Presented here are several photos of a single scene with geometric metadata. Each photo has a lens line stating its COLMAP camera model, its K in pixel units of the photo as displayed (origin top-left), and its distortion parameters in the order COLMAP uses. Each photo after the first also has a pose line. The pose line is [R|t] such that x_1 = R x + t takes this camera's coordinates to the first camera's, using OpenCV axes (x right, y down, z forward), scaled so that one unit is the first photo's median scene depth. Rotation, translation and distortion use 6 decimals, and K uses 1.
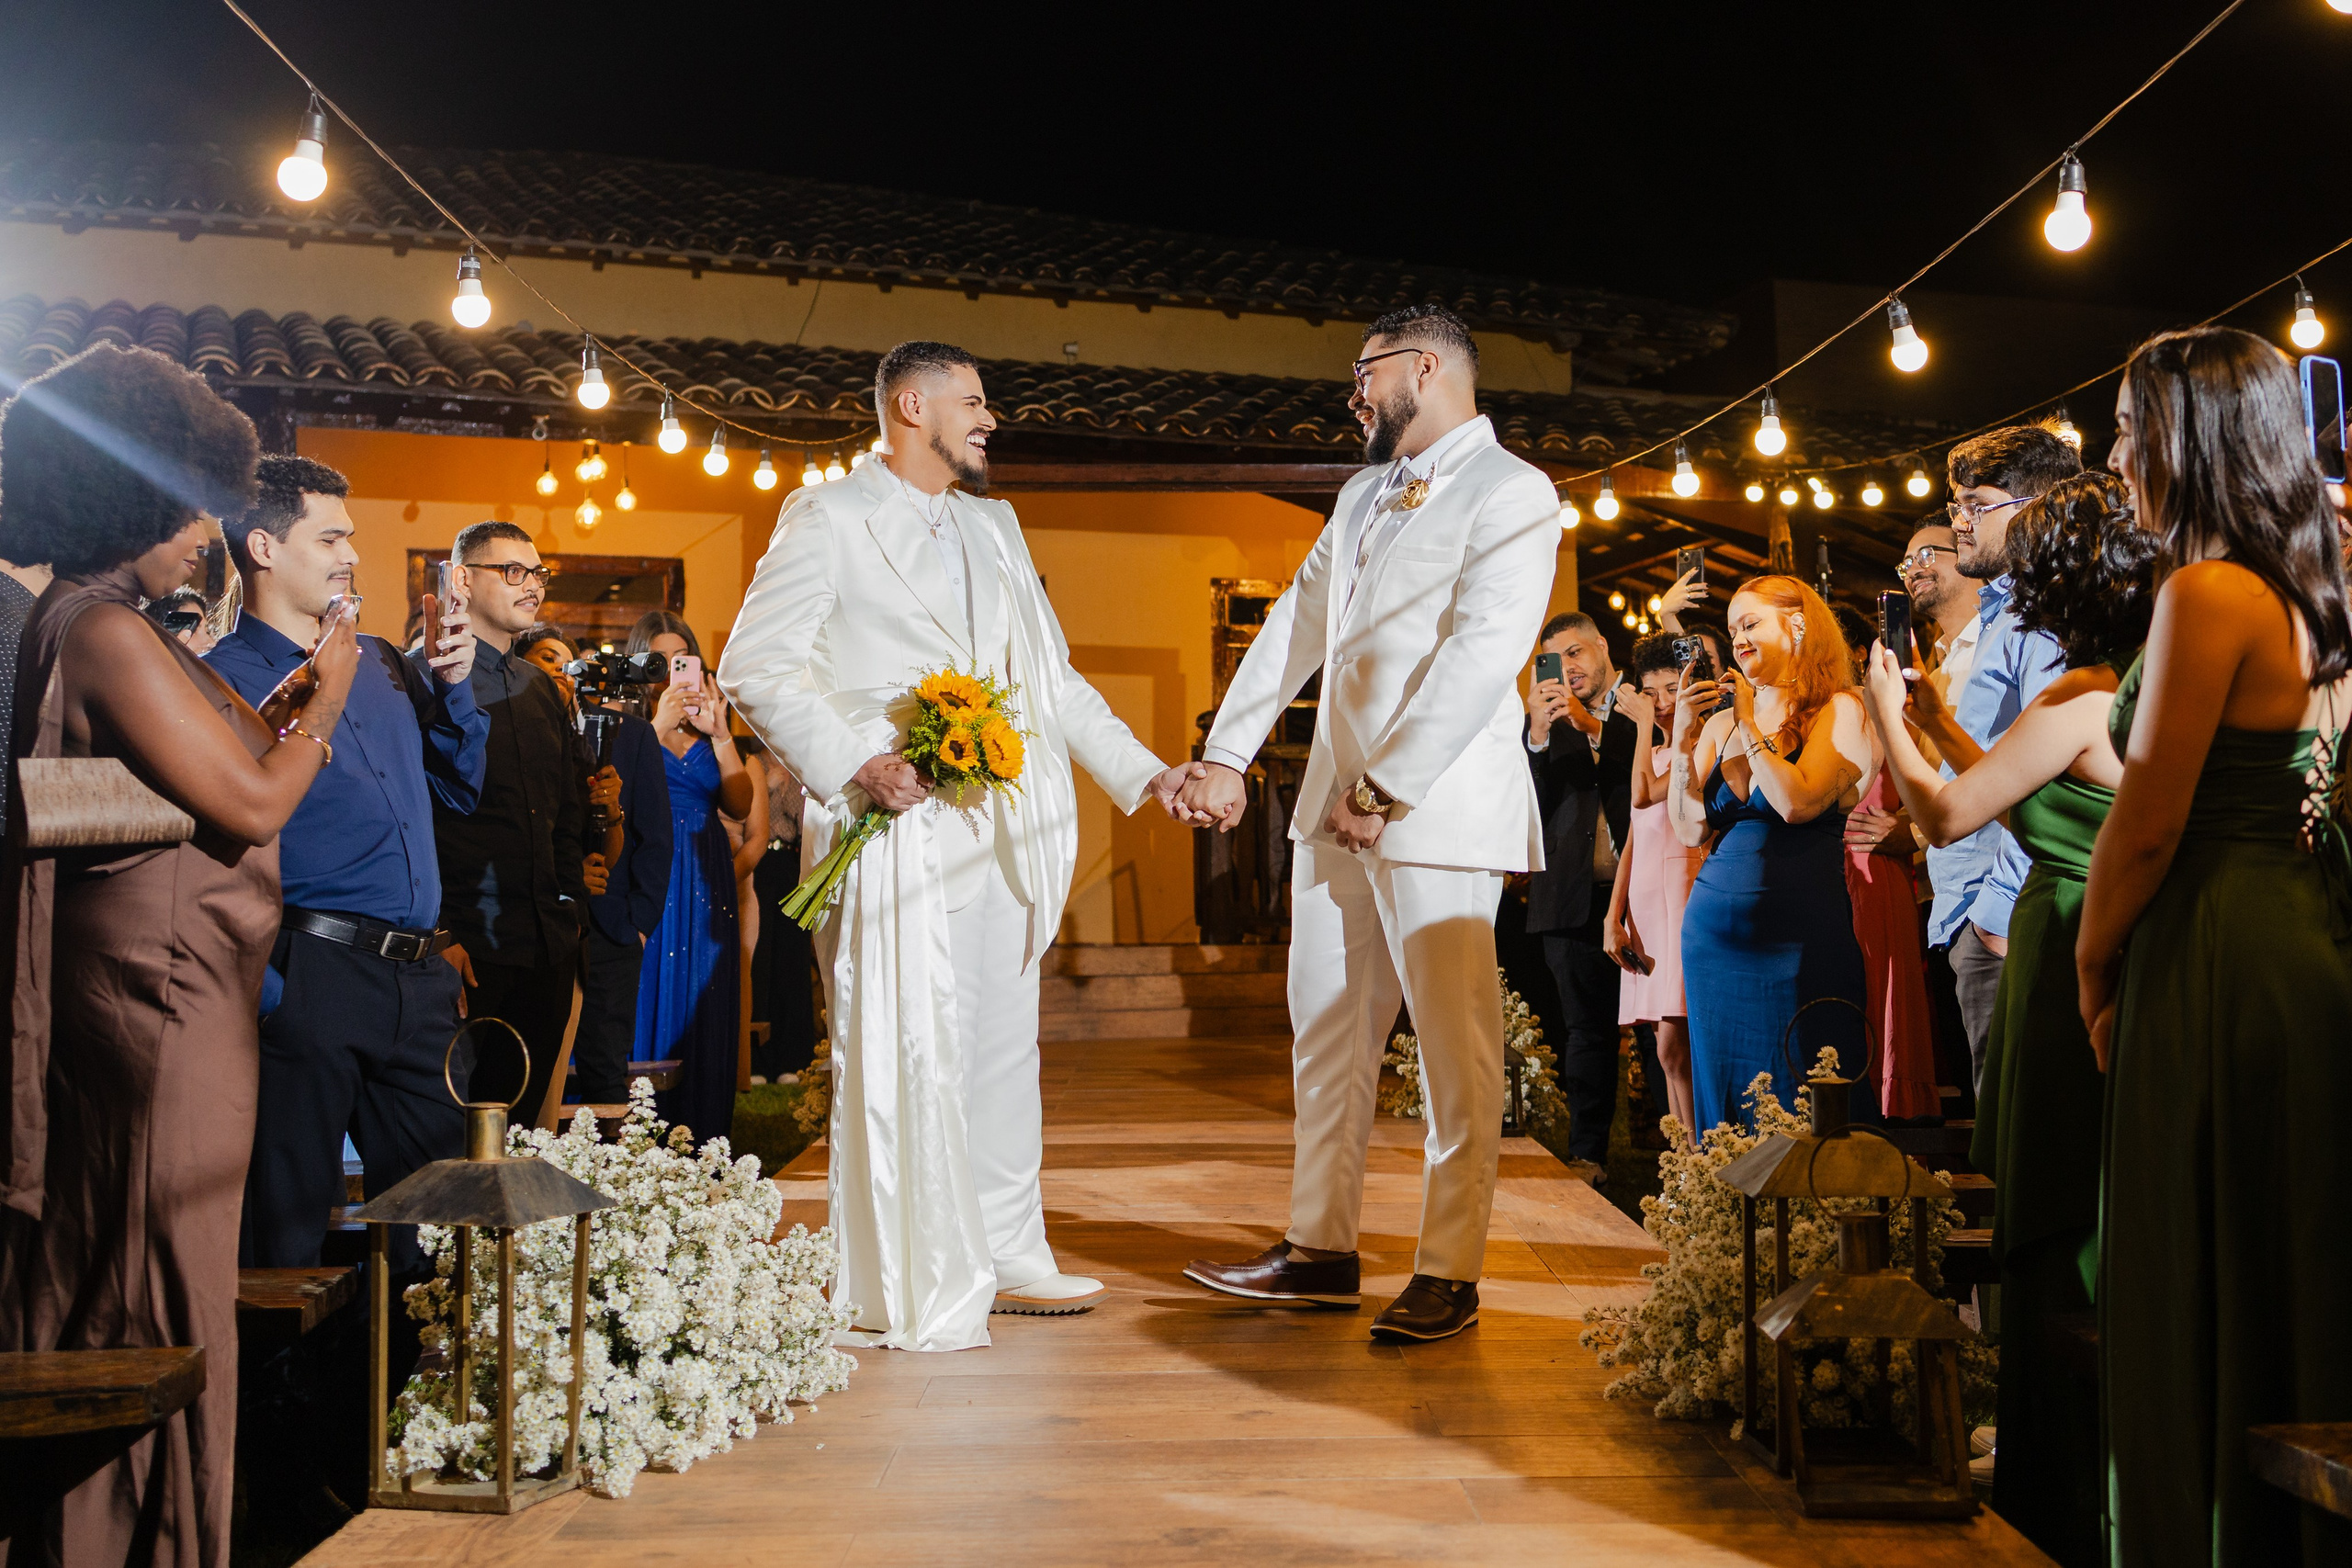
lens RADIAL K [[3319.1, 0, 1323.3], [0, 3319.1, 545.6], [0, 0, 1]] dist [0.011250, 0.041078]
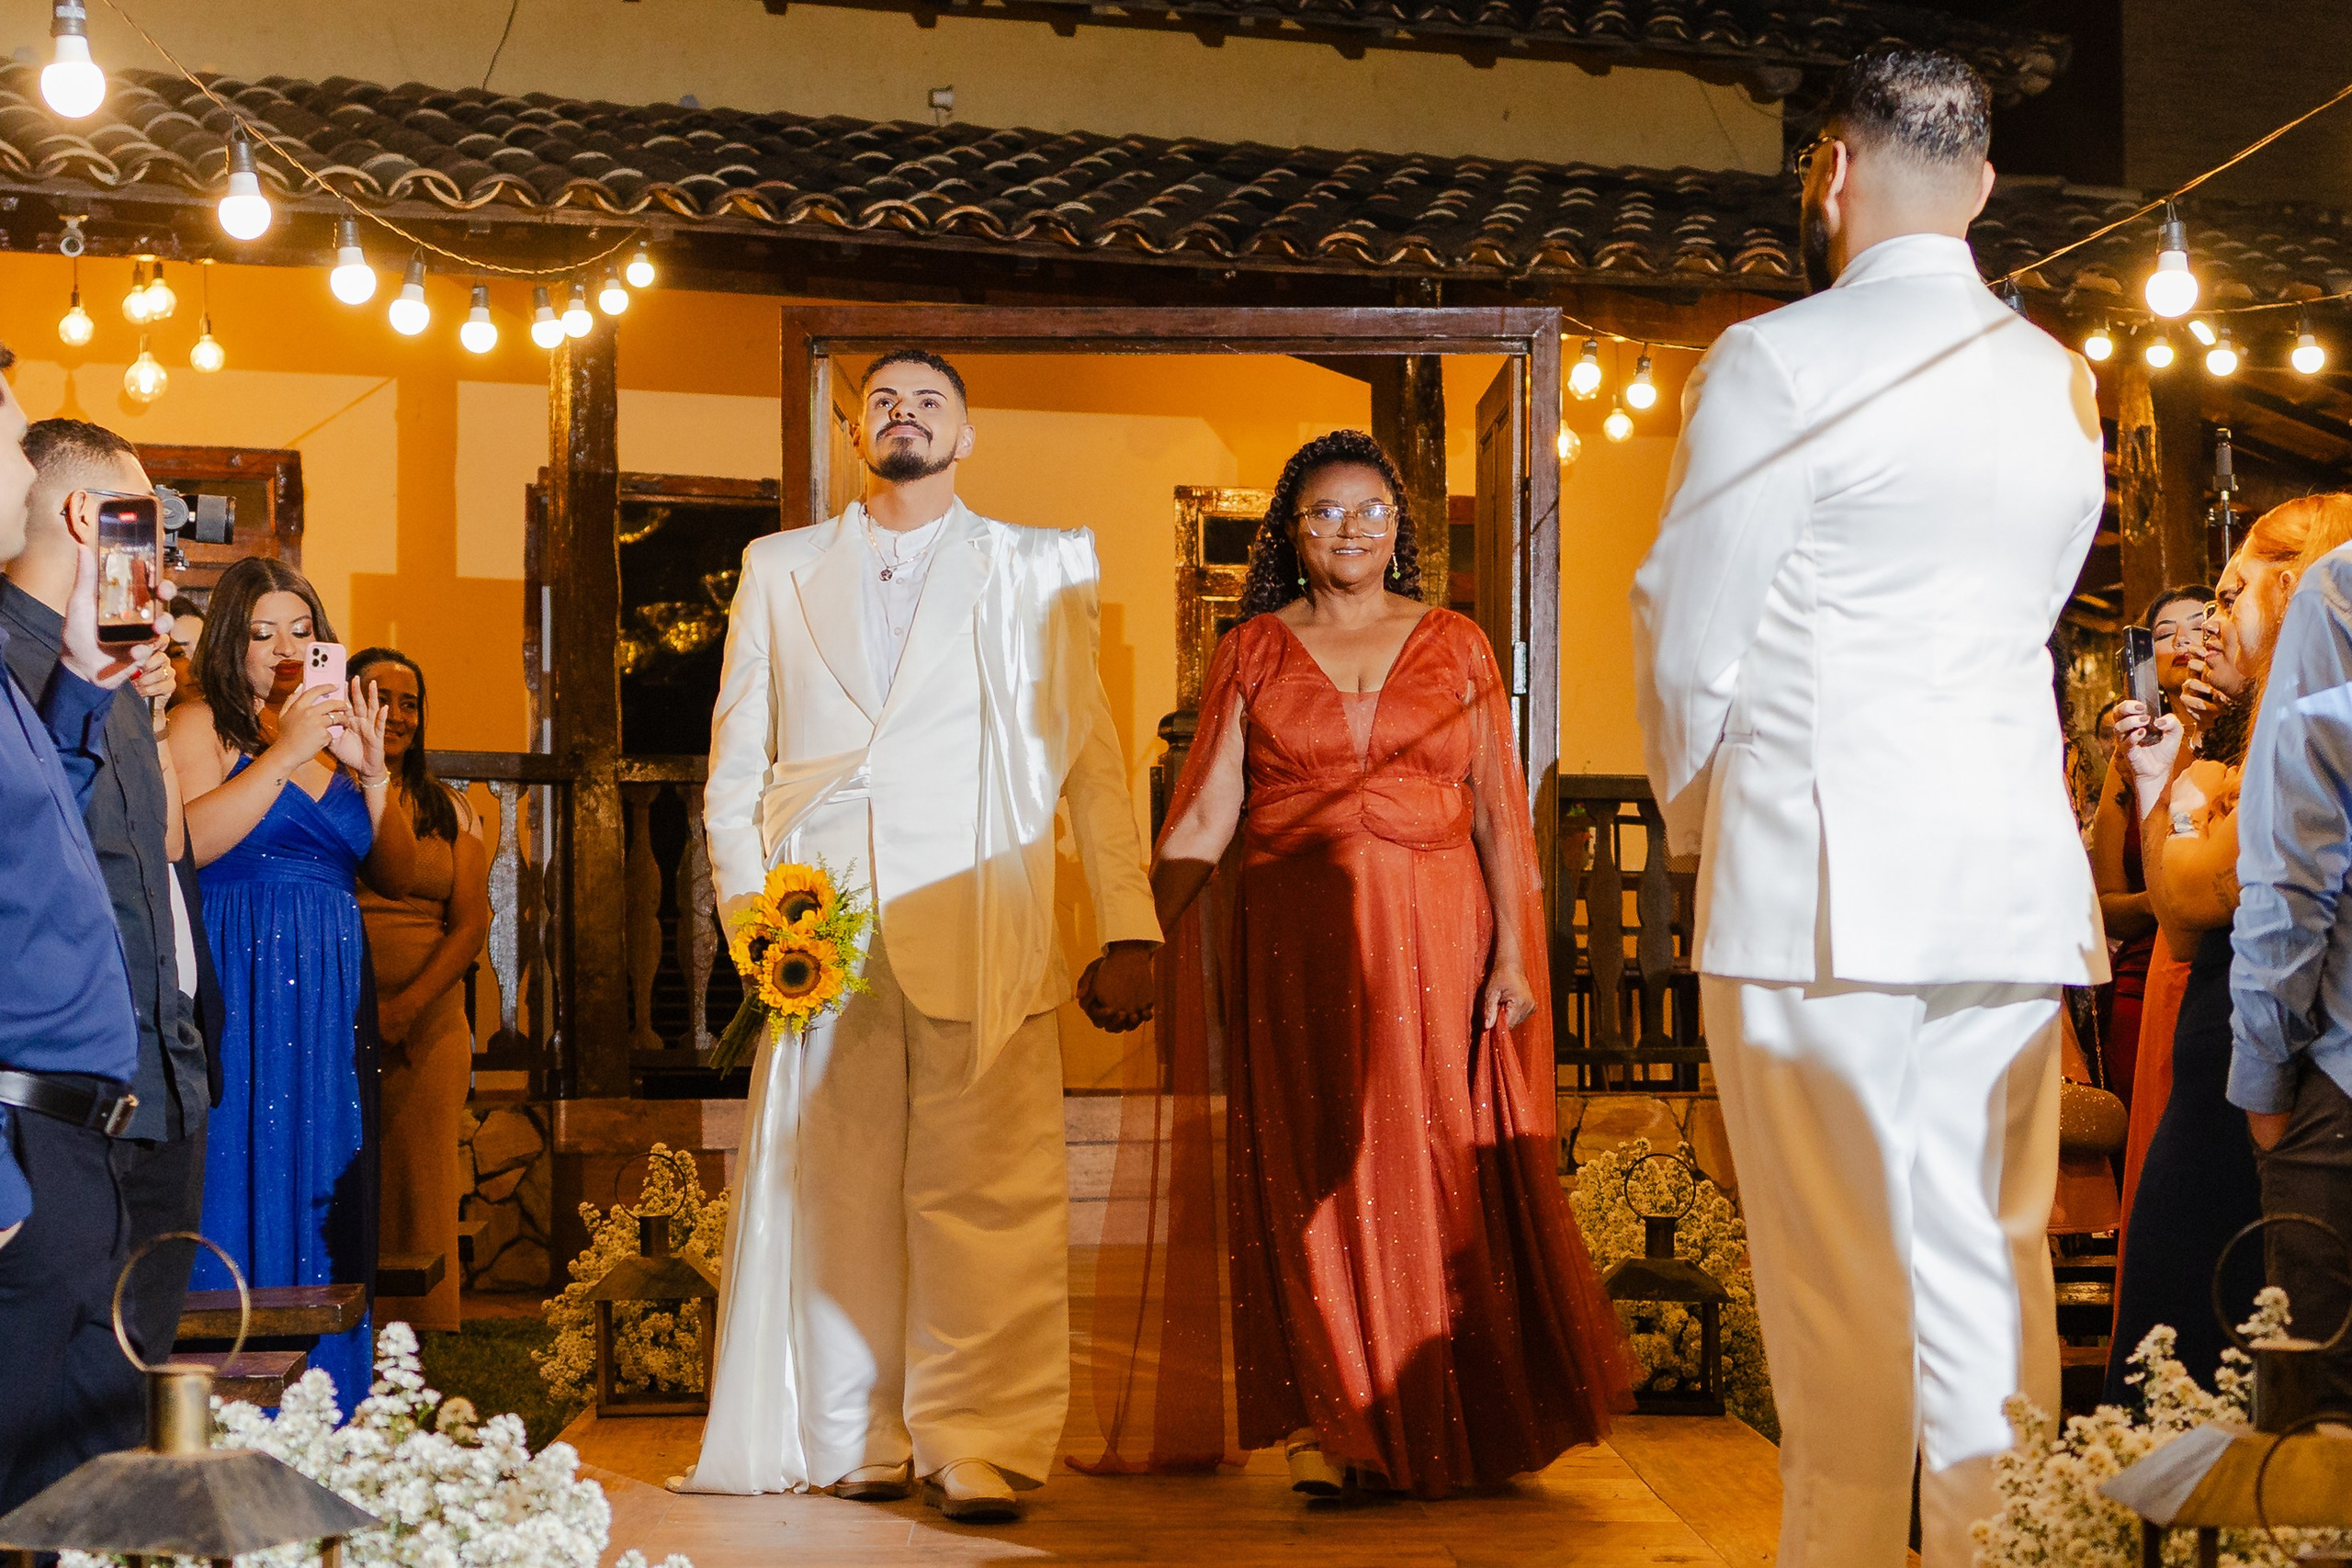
lens RADIAL K [[5704.7, 0, 1114.2], [0, 5704.7, 947.7], [0, 0, 1]] dist [0.206358, -0.430765]
pose [[0.999662, 0.004572, -0.025573, -0.039738], [-0.002027, 0.995118, 0.098675, -0.020173], [0.025899, -0.098590, 0.994791, -0.081135]]
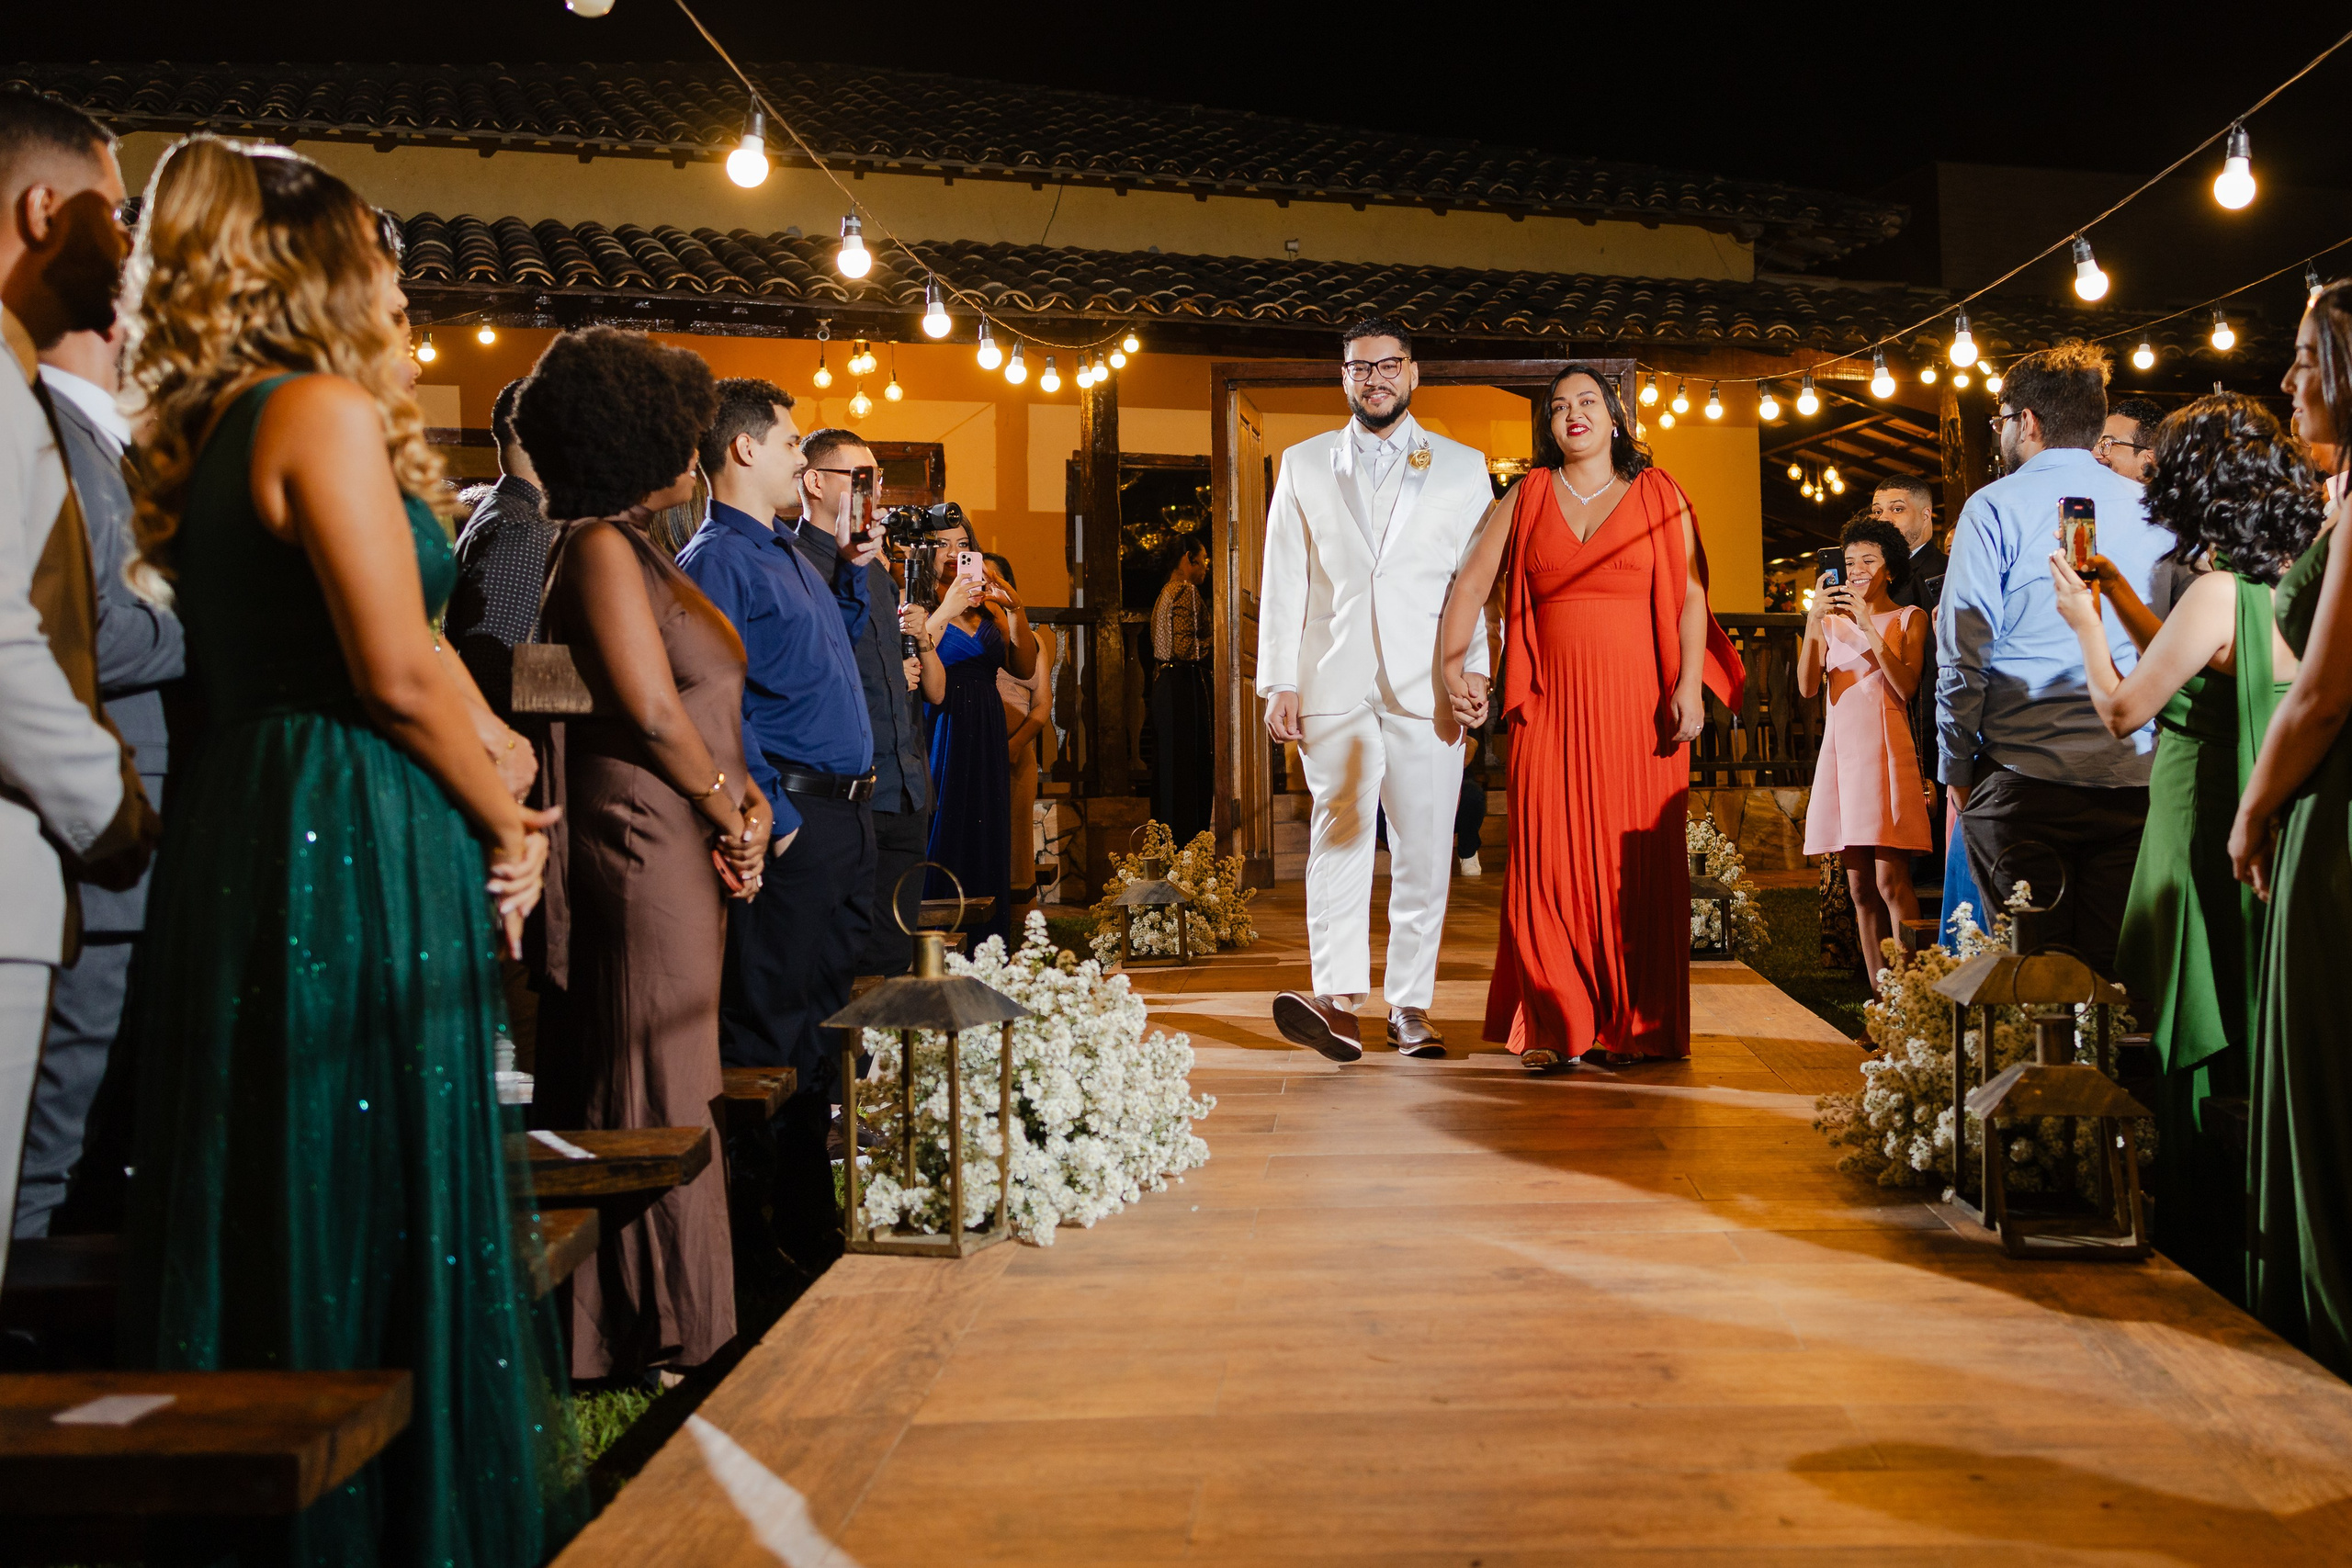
lens RADIAL K [[3293.9, 0, 1353.2], [0, 3293.9, 661.1], [0, 0, 1]] dist [0.016415, -0.000894]
pose [[0.999474, -0.007289, -0.031592, -0.050712], [0.009881, 0.996527, 0.082683, -0.028270], [0.030880, -0.082952, 0.996075, -0.181609]]
